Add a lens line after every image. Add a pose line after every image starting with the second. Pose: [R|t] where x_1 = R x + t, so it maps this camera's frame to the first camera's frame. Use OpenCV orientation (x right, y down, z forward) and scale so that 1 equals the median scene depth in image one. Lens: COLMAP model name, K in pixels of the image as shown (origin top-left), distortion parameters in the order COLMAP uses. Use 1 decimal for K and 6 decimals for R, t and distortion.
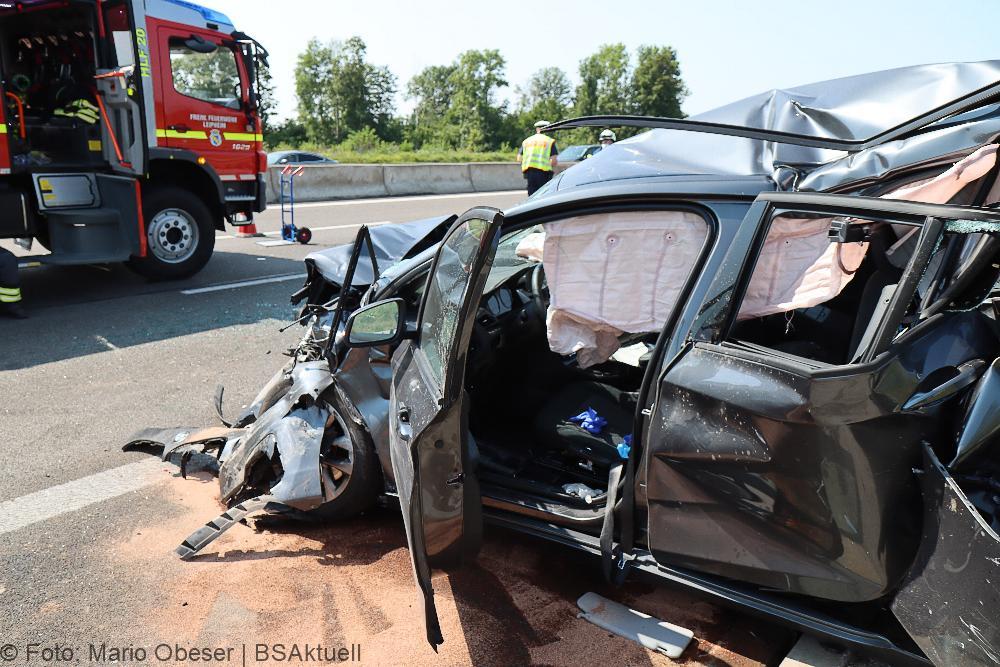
lens RADIAL K [[770.0, 0, 486.6], [0, 770.0, 335.6], [0, 0, 1]] dist [0.004009, 0.007196]
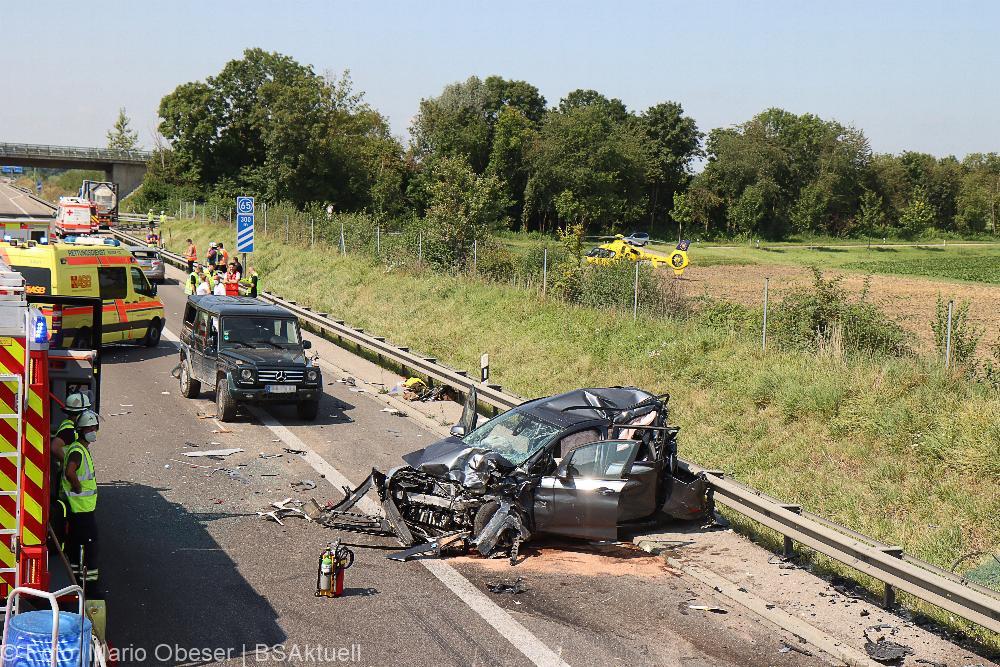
lens RADIAL K [[1412.2, 0, 500.0], [0, 1412.2, 333.5], [0, 0, 1]] dist [0.028787, 0.012281]
pose [[0.496198, -0.077346, 0.864757, -1.790067], [0.172270, 0.984991, -0.010748, -0.191851], [-0.850947, 0.154305, 0.502075, -0.650023]]
